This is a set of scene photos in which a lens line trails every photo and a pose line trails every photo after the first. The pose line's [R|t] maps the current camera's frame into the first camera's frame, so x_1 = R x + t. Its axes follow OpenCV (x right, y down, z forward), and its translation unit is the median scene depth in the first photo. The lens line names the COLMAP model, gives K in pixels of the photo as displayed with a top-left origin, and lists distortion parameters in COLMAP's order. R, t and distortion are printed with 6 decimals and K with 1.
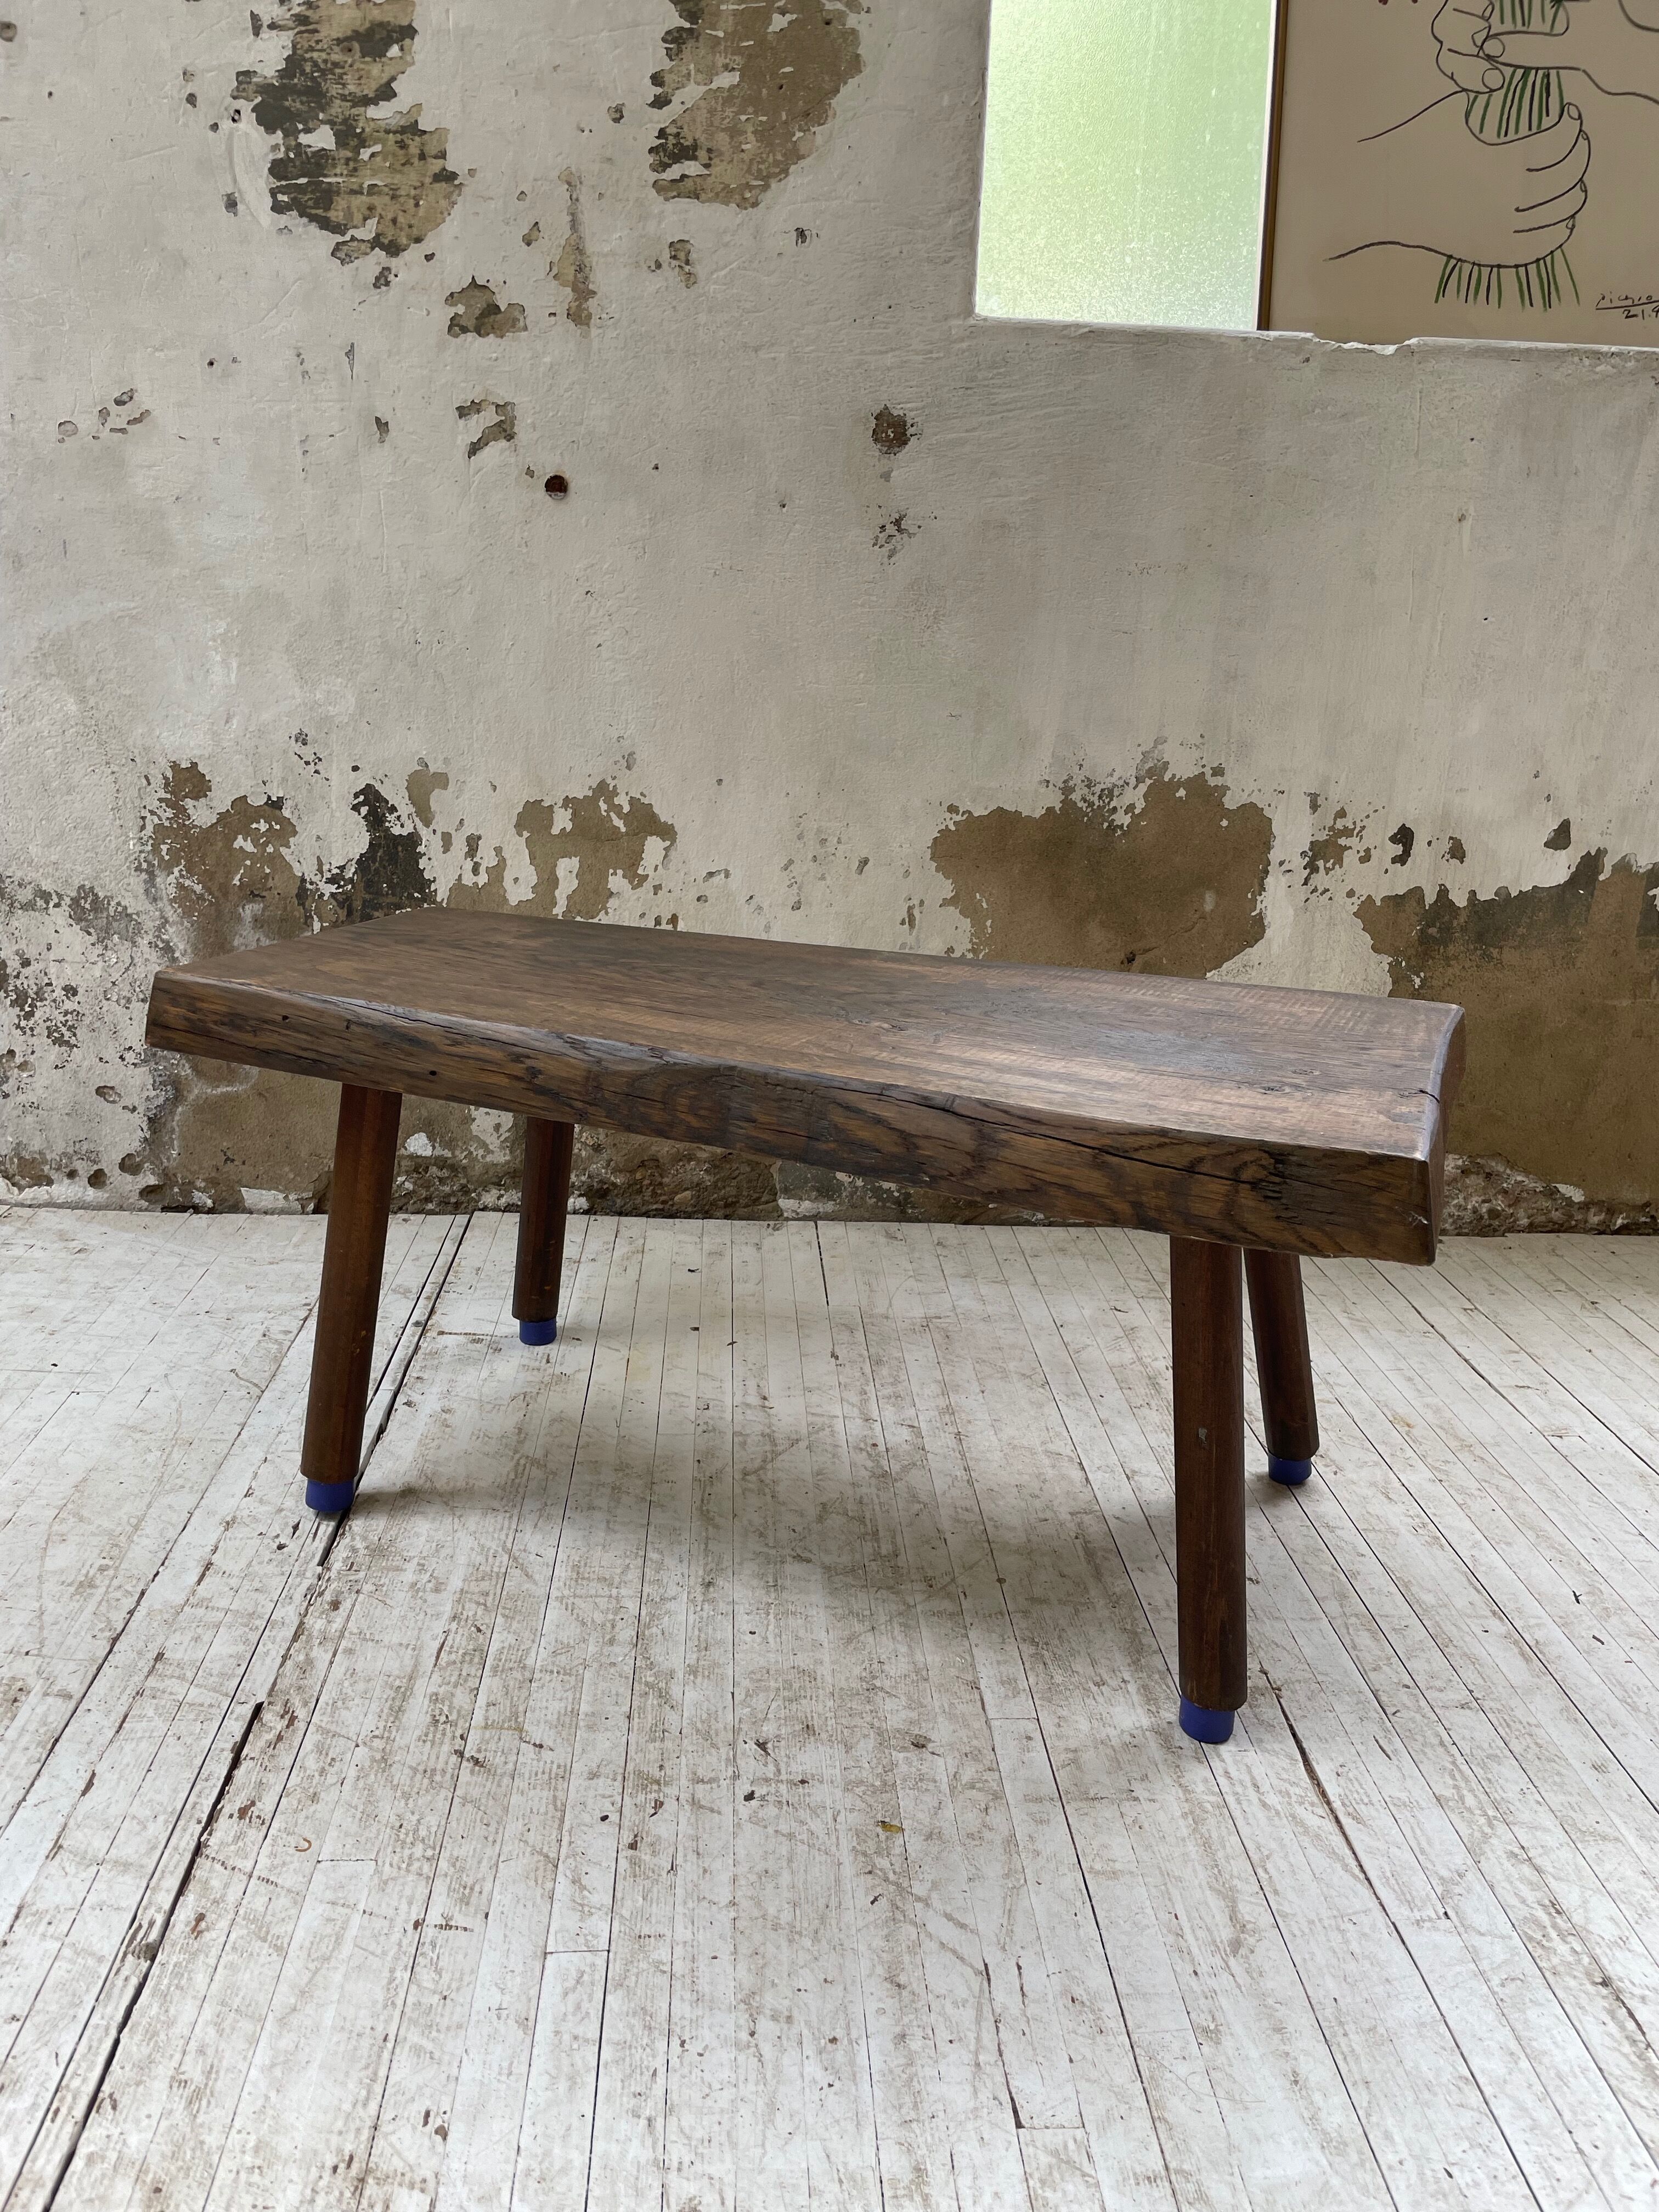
lens RADIAL K [[1682.6, 0, 834.6], [0, 1682.6, 1119.3], [0, 0, 1]] dist [0.088760, -0.126584]
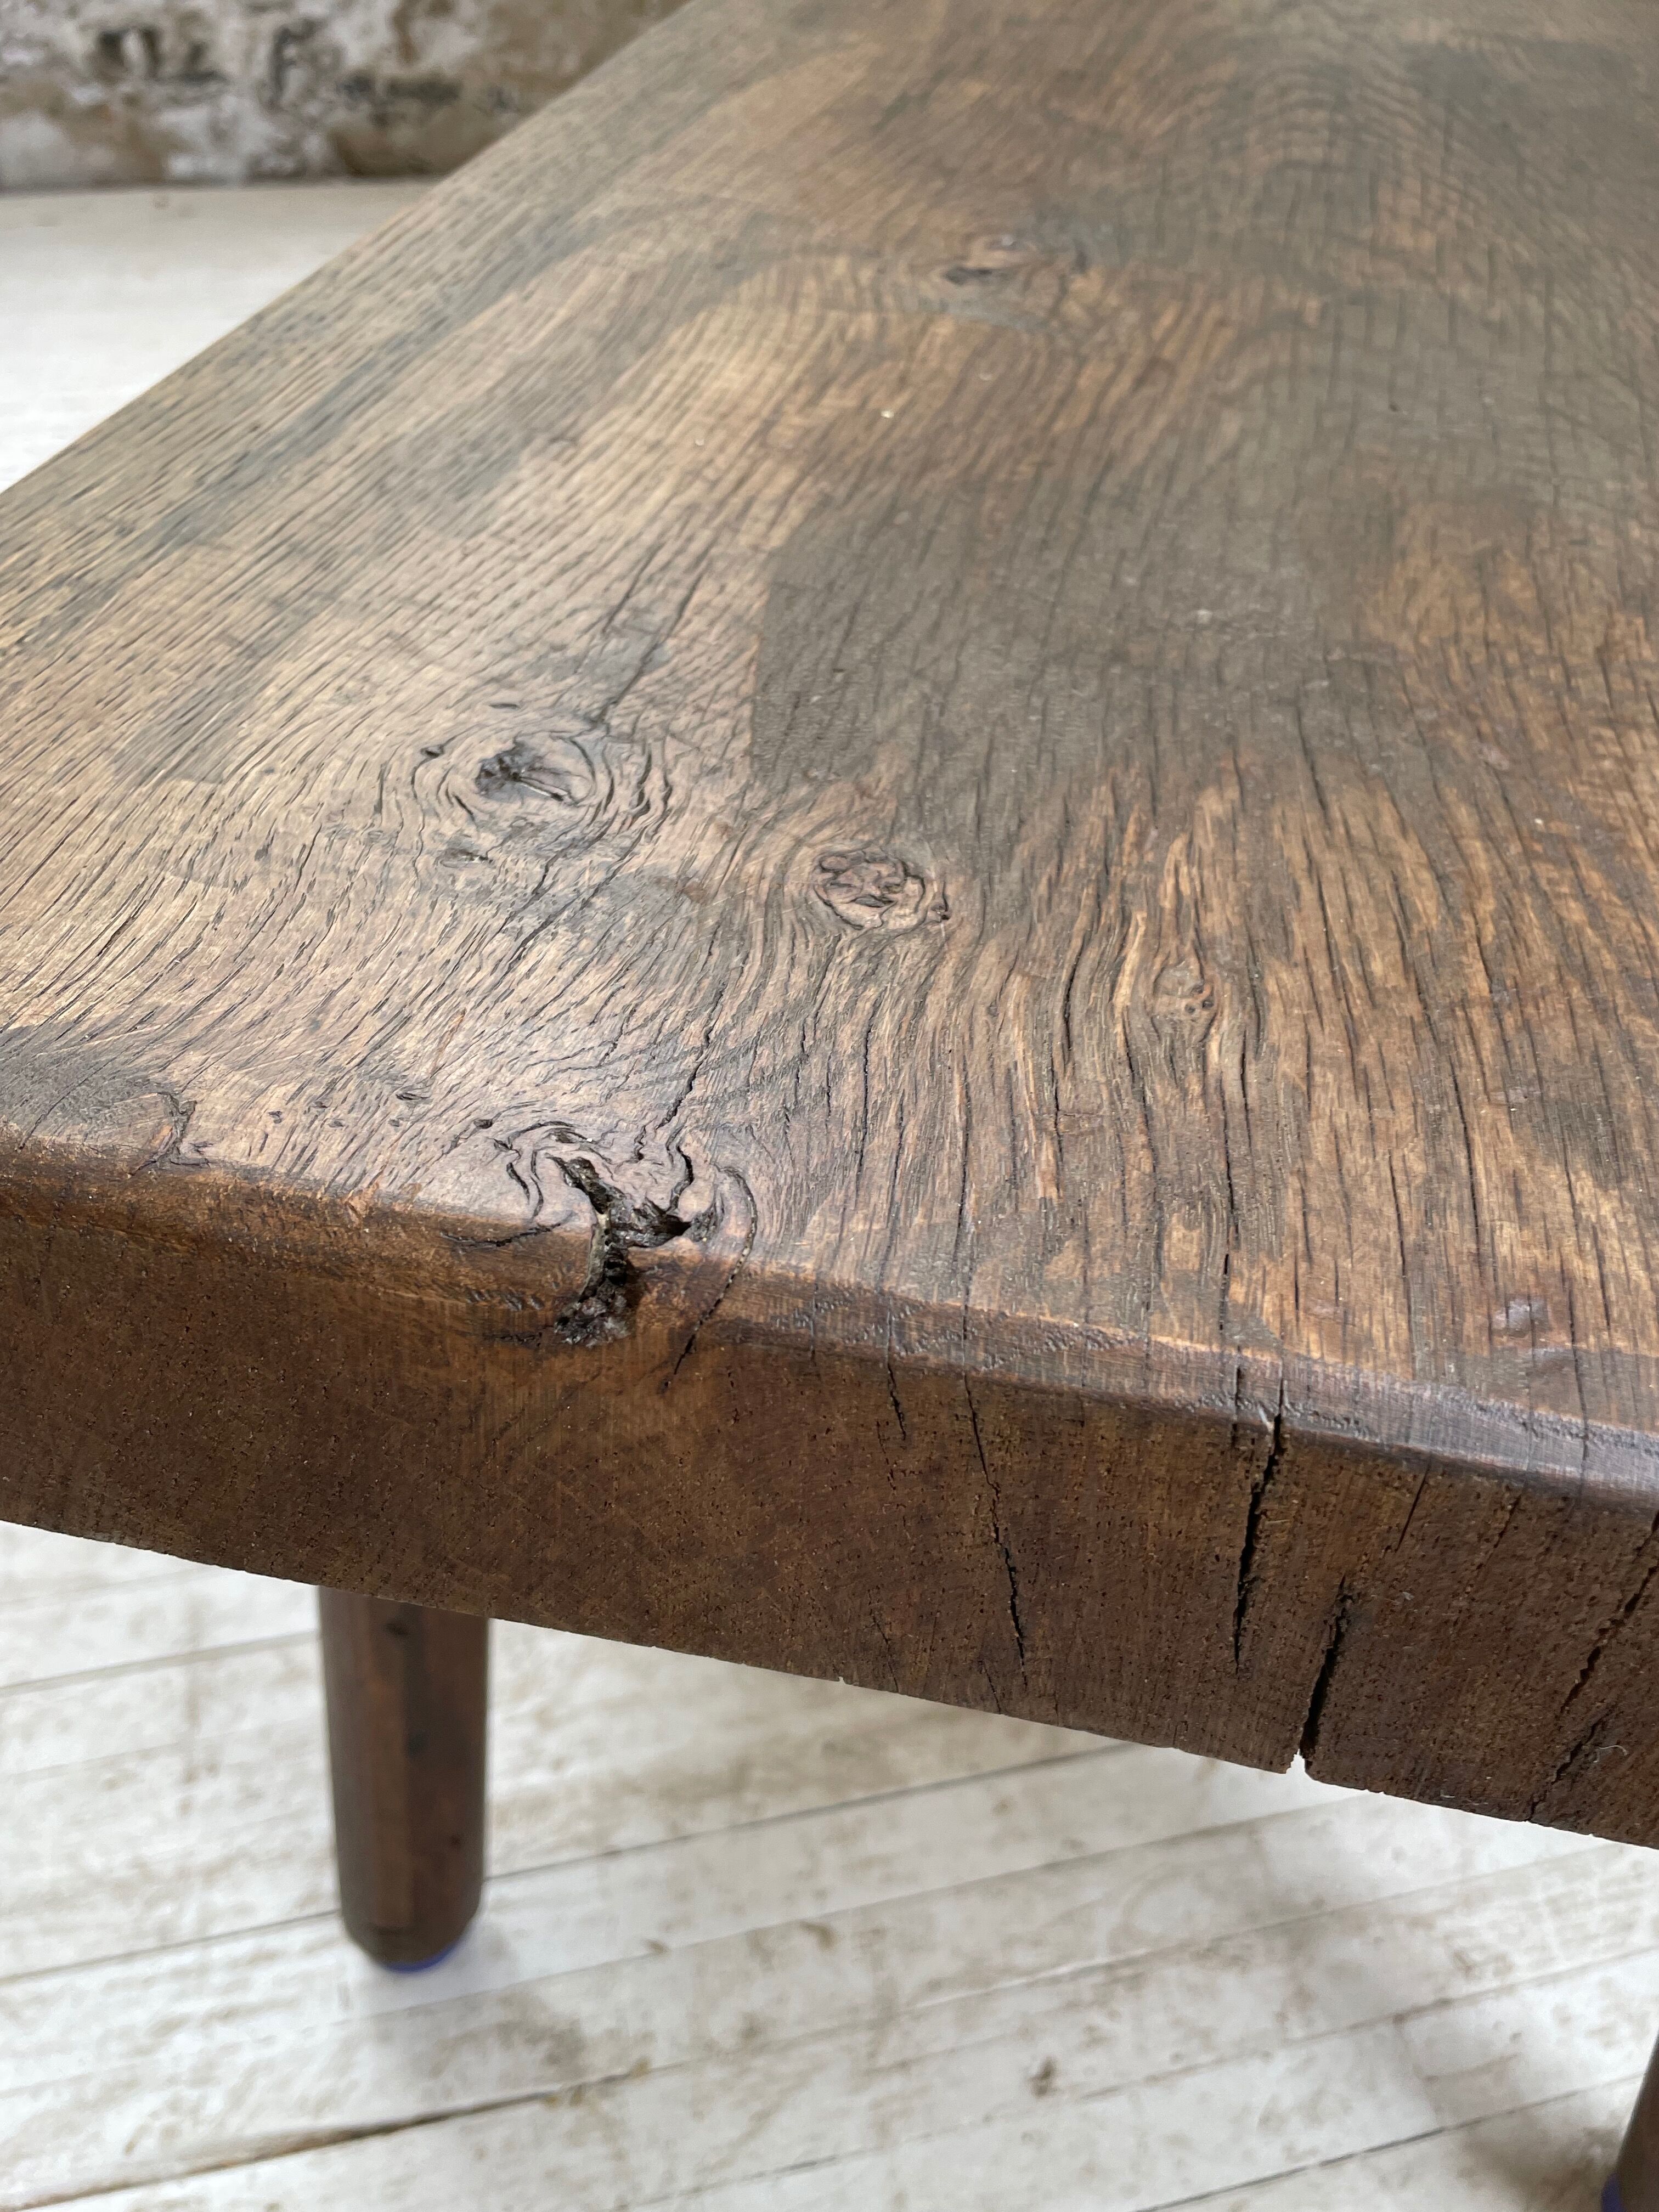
lens RADIAL K [[1766.3, 0, 808.3], [0, 1766.3, 1113.3], [0, 0, 1]] dist [0.001238, -0.051981]
pose [[0.170965, 0.638966, -0.749996, 0.292947], [-0.308322, 0.757668, 0.575219, -0.084427], [0.935793, 0.132898, 0.326542, 0.577962]]
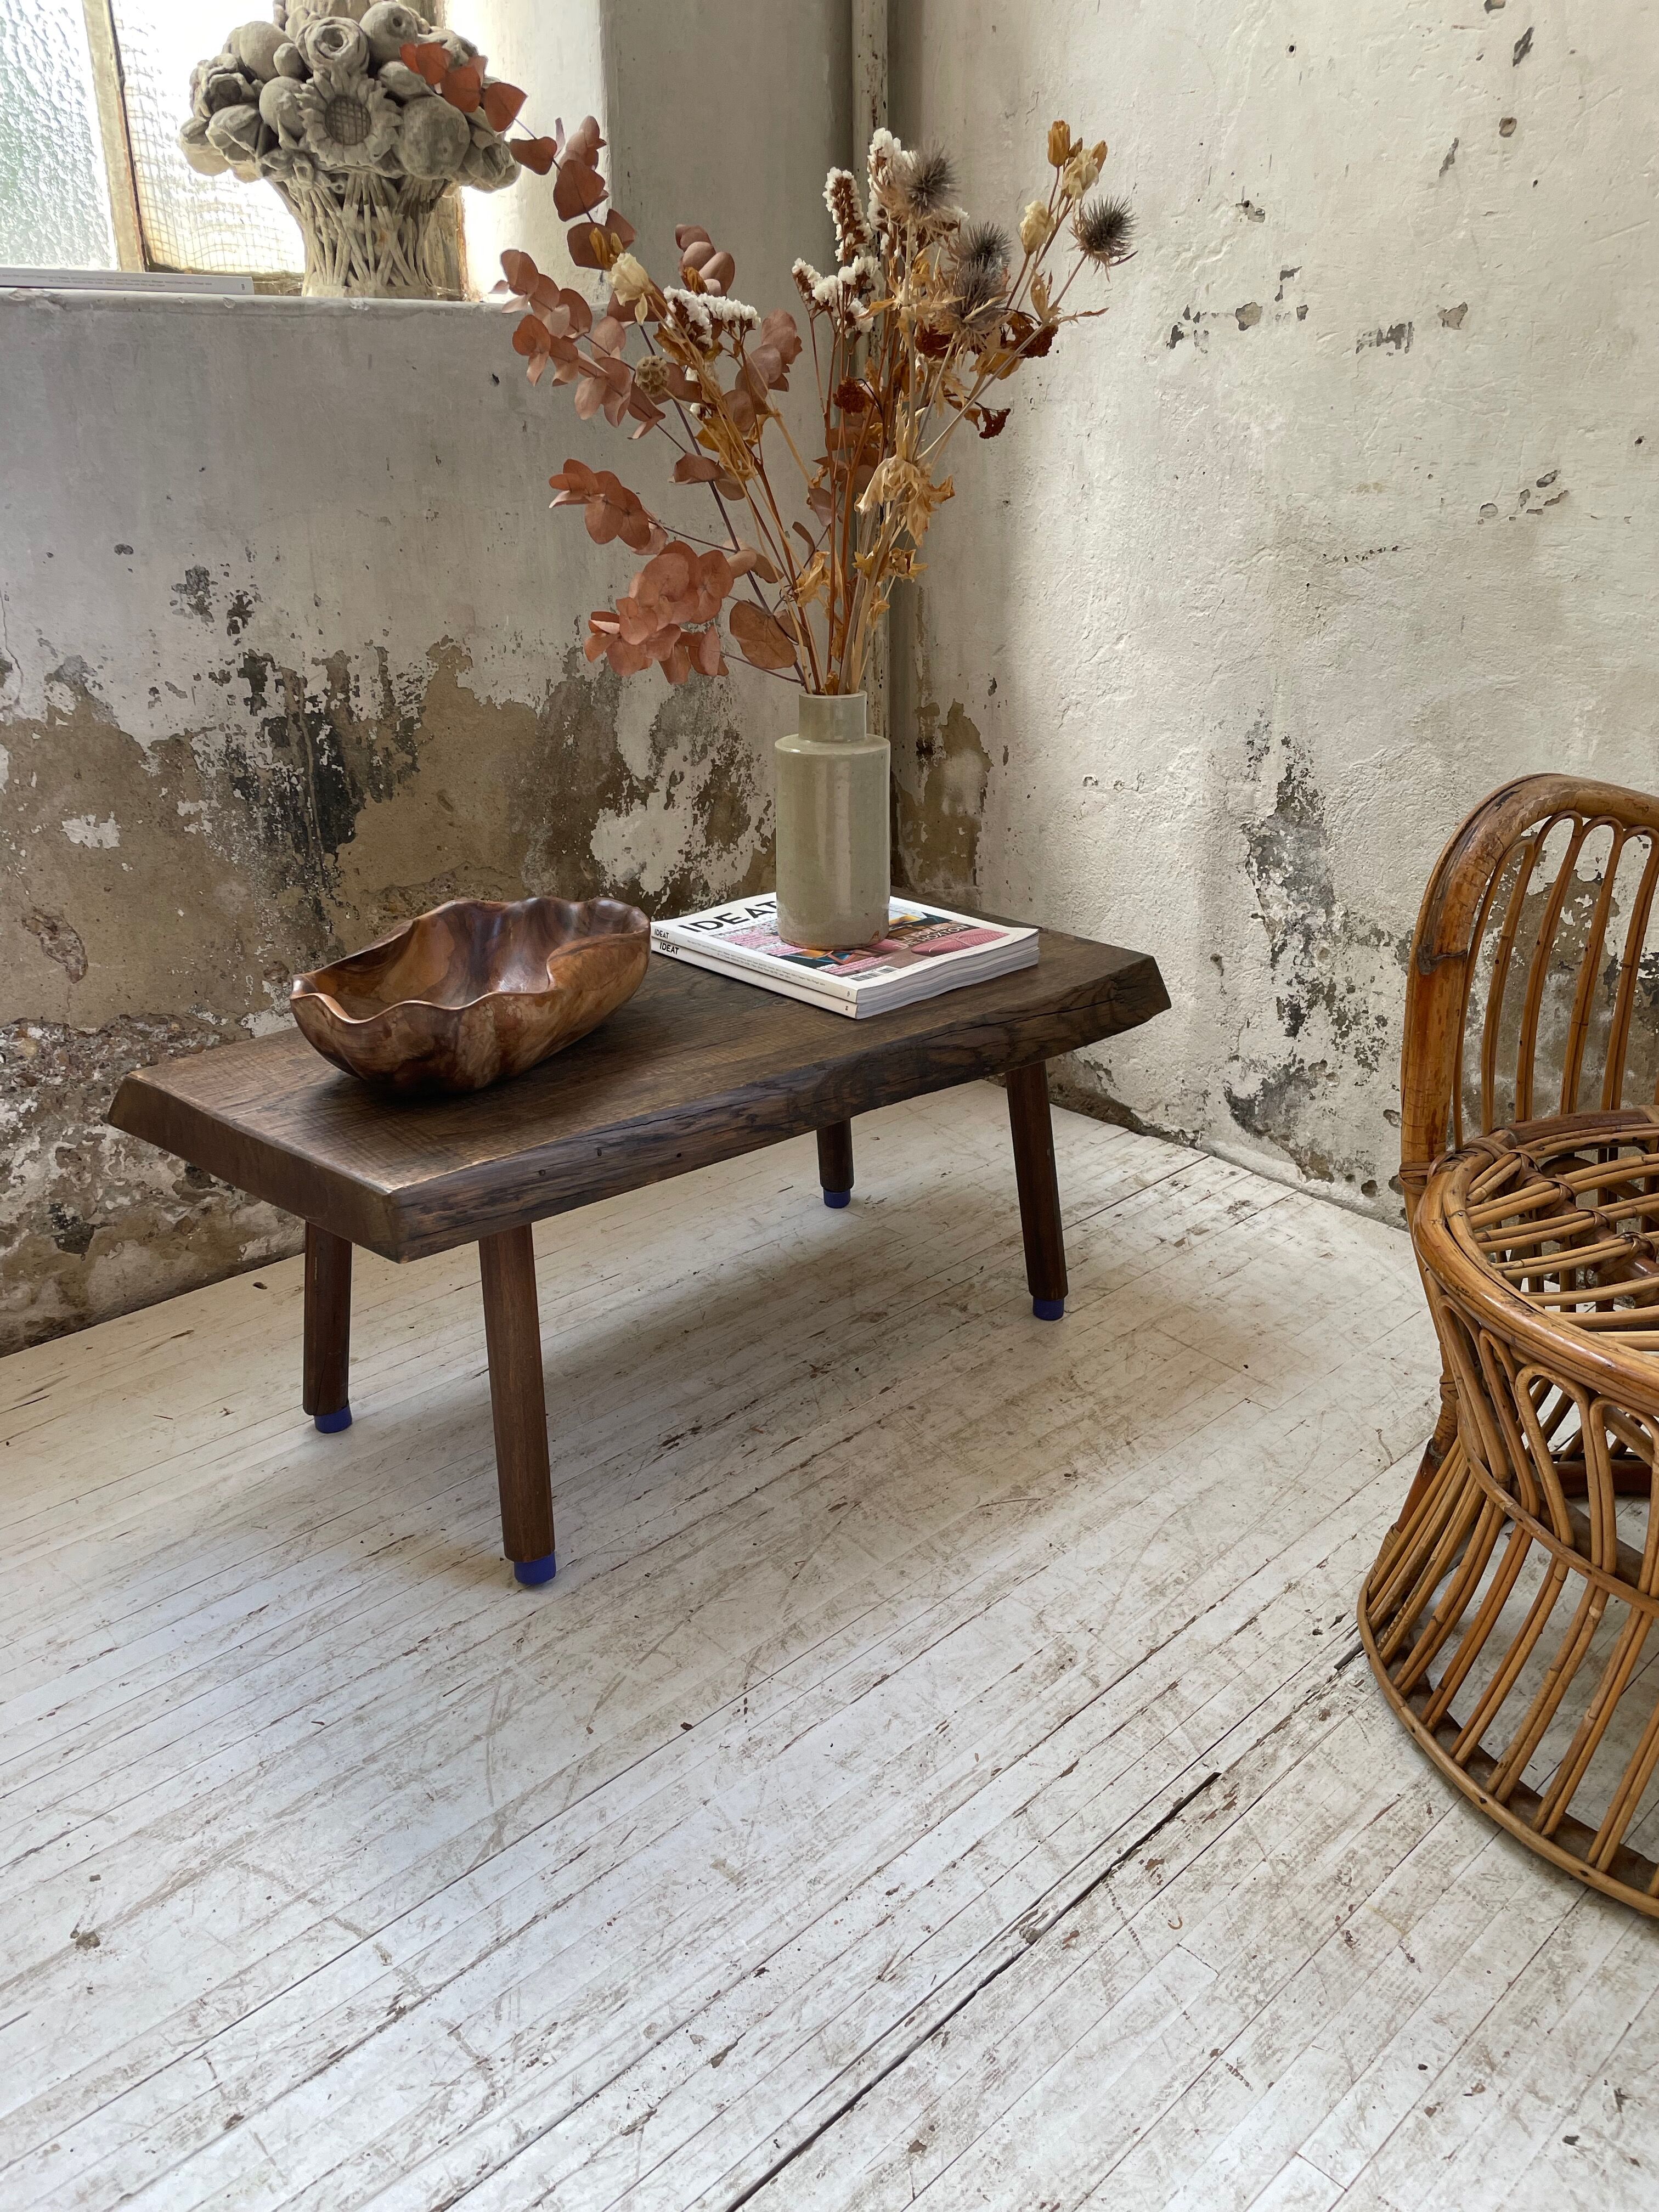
lens RADIAL K [[1682.6, 0, 842.3], [0, 1682.6, 1114.6], [0, 0, 1]] dist [0.088760, -0.126584]
pose [[0.644917, 0.249722, -0.722303, 0.139815], [-0.181355, 0.968120, 0.172783, -0.153602], [0.742423, 0.019563, 0.669645, 0.016115]]
